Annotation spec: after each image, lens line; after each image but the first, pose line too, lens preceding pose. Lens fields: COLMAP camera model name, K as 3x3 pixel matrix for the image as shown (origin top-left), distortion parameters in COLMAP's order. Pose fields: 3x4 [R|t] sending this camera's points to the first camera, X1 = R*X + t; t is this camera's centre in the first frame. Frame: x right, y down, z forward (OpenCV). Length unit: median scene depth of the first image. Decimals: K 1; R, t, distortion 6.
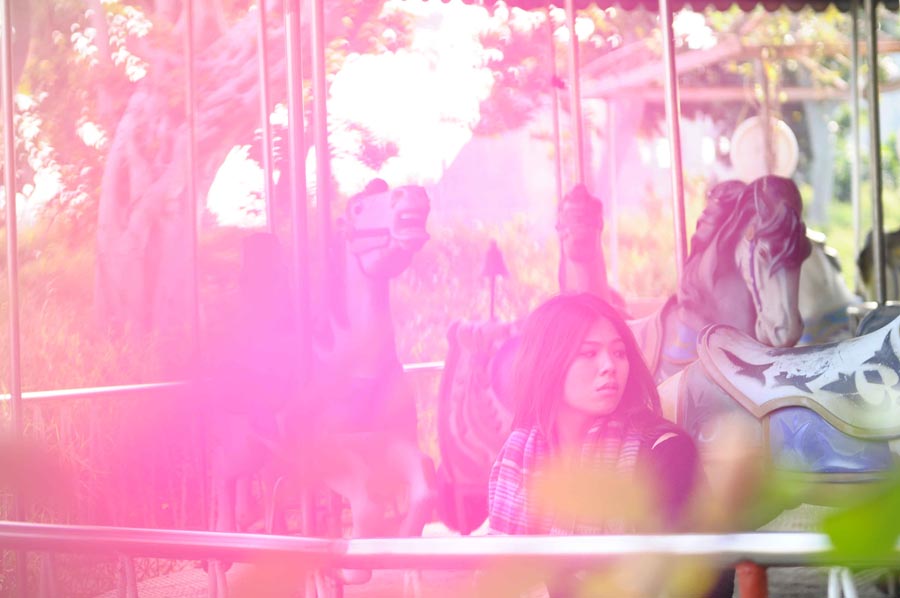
lens RADIAL K [[2731.6, 0, 450.0], [0, 2731.6, 299.0], [0, 0, 1]] dist [0.164731, 0.576236]
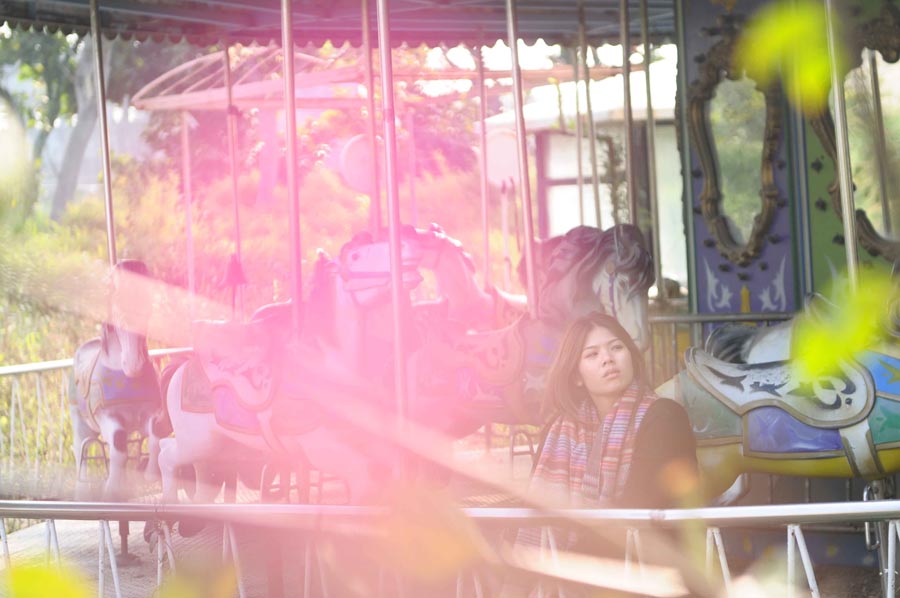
lens RADIAL K [[2755.4, 0, 450.0], [0, 2755.4, 299.0], [0, 0, 1]] dist [0.077235, -1.052773]
pose [[0.968170, -0.012554, 0.249979, -0.296611], [0.009024, 0.999843, 0.015264, -0.030153], [-0.250131, -0.012522, 0.968131, -0.260385]]
